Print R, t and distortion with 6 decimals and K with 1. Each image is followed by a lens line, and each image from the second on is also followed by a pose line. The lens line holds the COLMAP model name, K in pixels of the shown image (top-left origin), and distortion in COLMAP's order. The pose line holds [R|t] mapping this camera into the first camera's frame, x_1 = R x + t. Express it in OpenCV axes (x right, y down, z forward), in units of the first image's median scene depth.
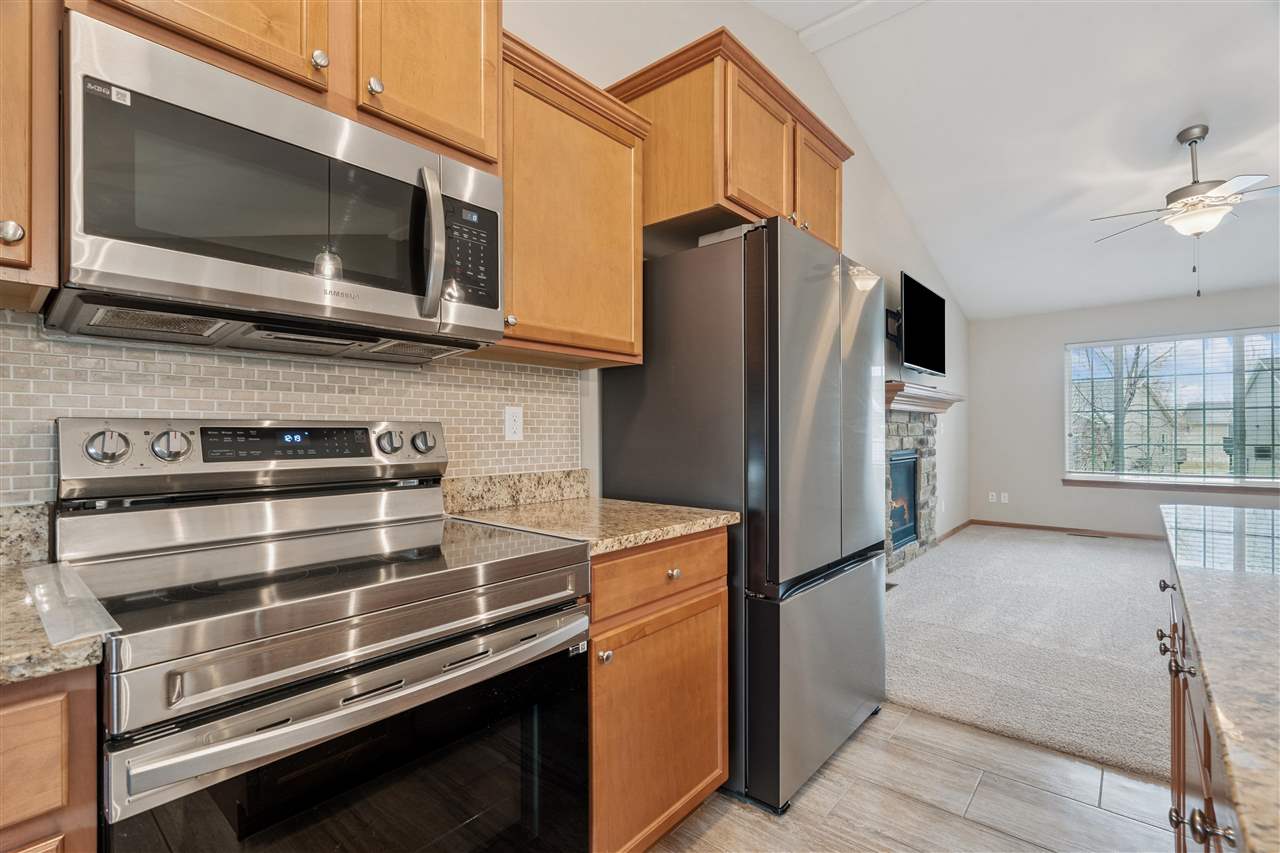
lens RADIAL K [[581.9, 0, 638.3], [0, 581.9, 429.8], [0, 0, 1]] dist [0.001927, -0.000068]
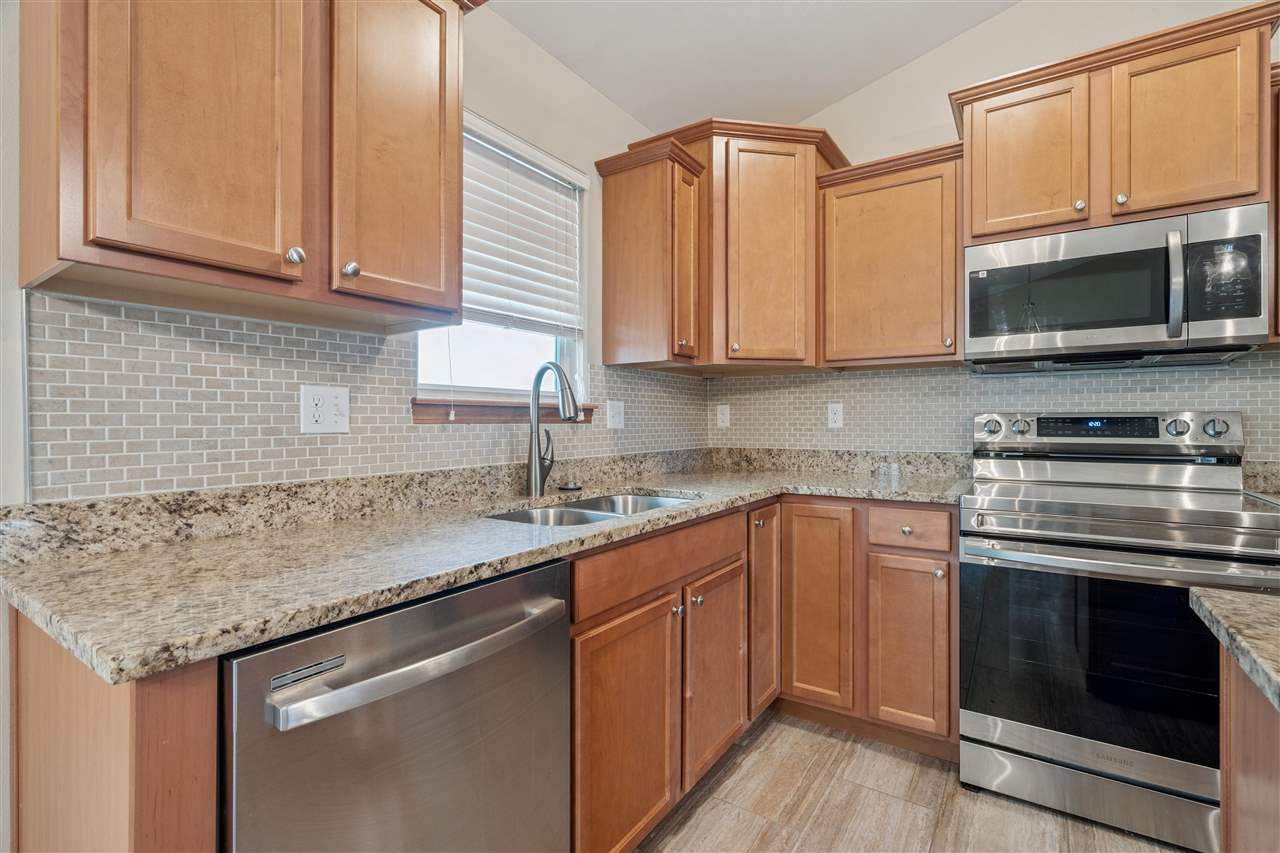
lens RADIAL K [[581.9, 0, 639.1], [0, 581.9, 420.3], [0, 0, 1]] dist [0.001927, -0.000068]
pose [[0.118470, 0.004156, -0.992949, 0.844000], [0.008288, 0.999952, 0.005174, -0.013631], [0.992923, -0.008843, 0.118430, -0.425482]]
